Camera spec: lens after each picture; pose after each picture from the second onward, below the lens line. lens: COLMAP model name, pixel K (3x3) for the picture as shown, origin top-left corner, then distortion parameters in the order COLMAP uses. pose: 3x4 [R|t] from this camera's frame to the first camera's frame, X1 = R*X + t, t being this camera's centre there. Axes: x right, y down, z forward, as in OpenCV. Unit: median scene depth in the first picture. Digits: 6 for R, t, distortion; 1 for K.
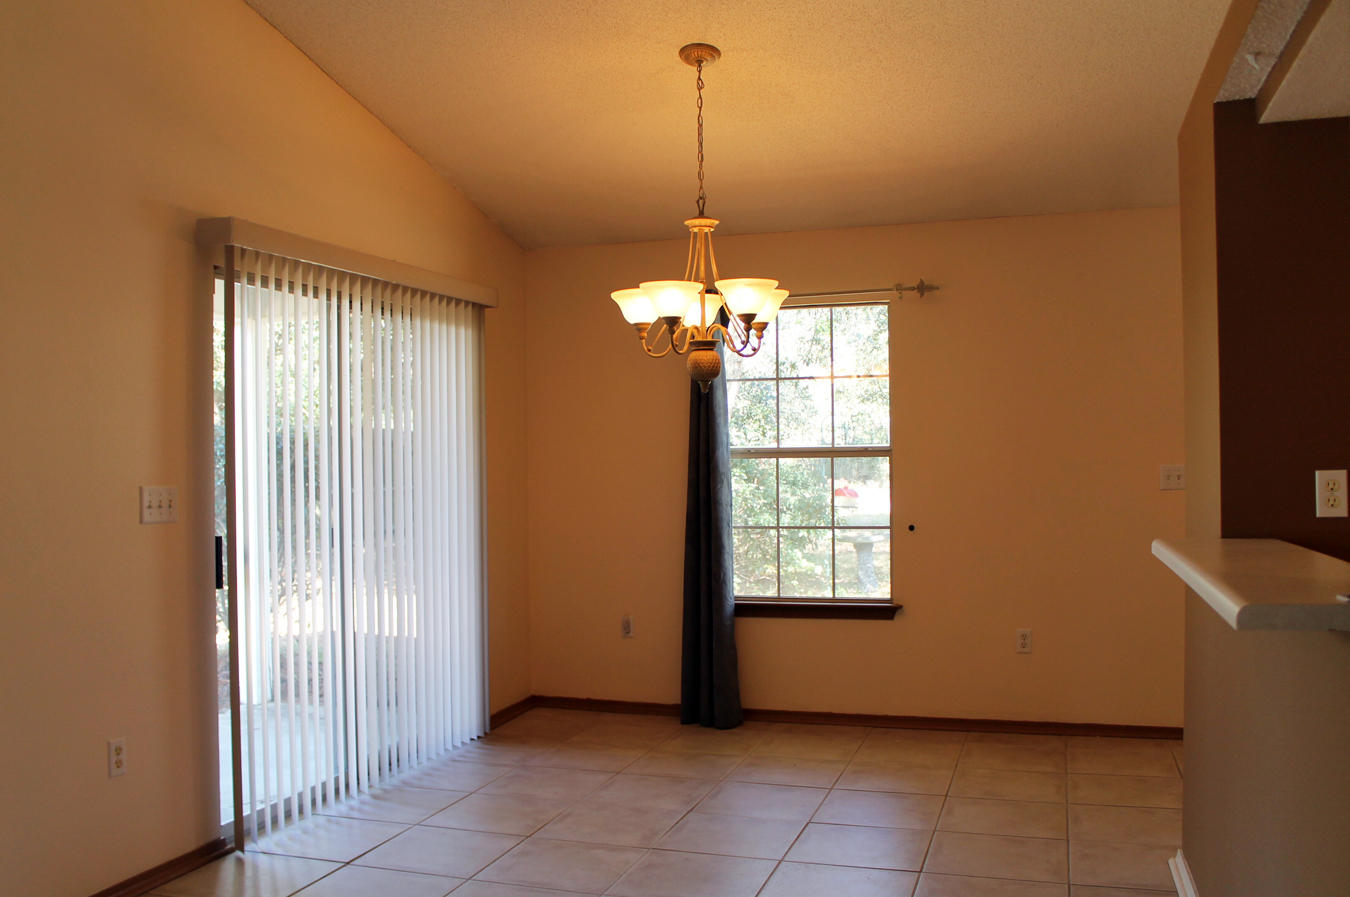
lens RADIAL K [[1164.9, 0, 675.0], [0, 1164.9, 448.5], [0, 0, 1]] dist [-0.129502, 0.017459]
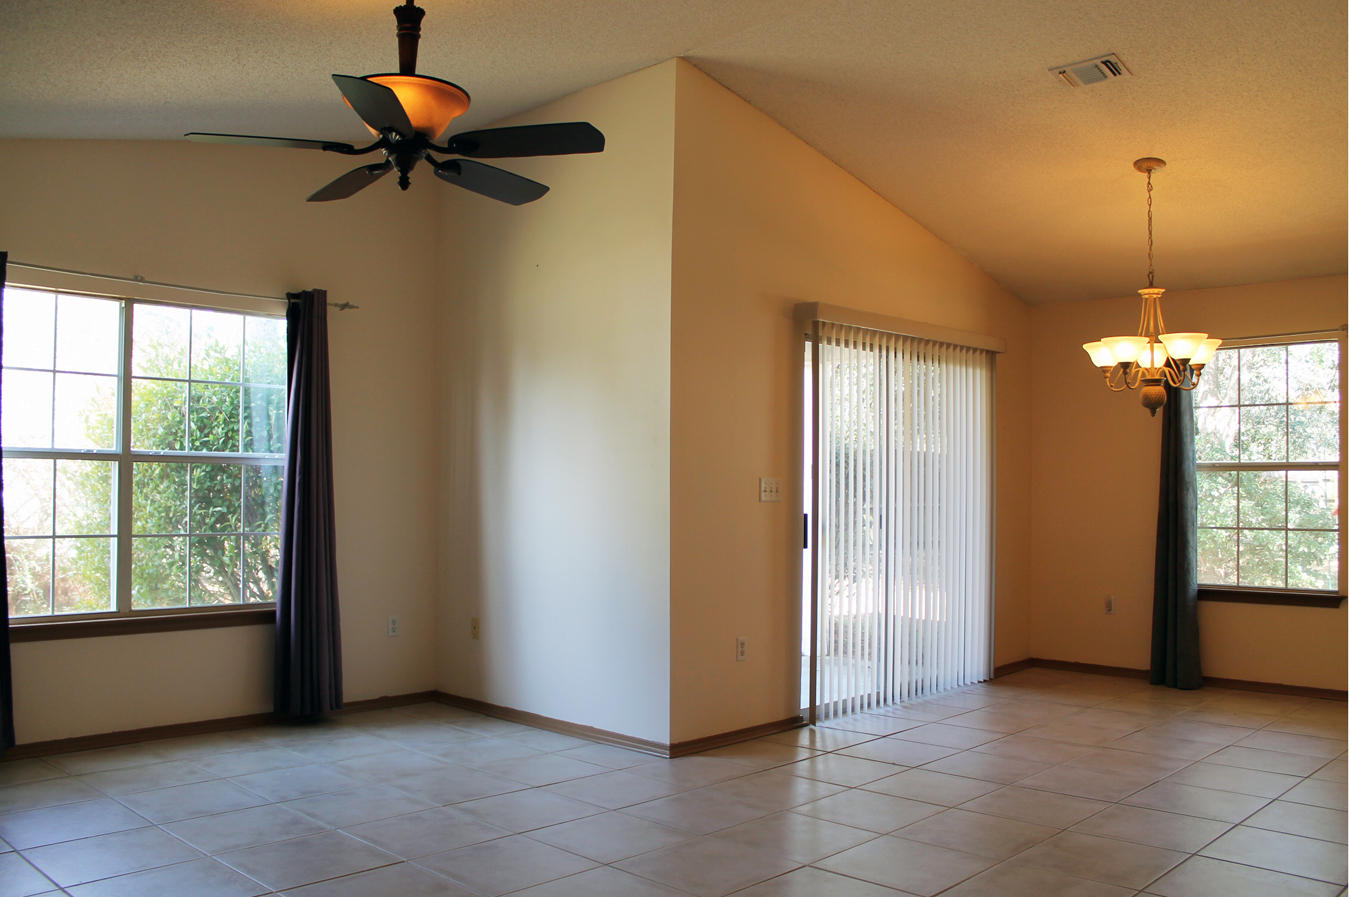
lens RADIAL K [[1152.8, 0, 675.0], [0, 1152.8, 448.5], [0, 0, 1]] dist [-0.117922, 0.120697]
pose [[0.896871, 0.006931, -0.442238, 0.097856], [-0.017015, 0.999678, -0.018839, 0.020100], [0.441965, 0.024421, 0.896700, -0.375842]]
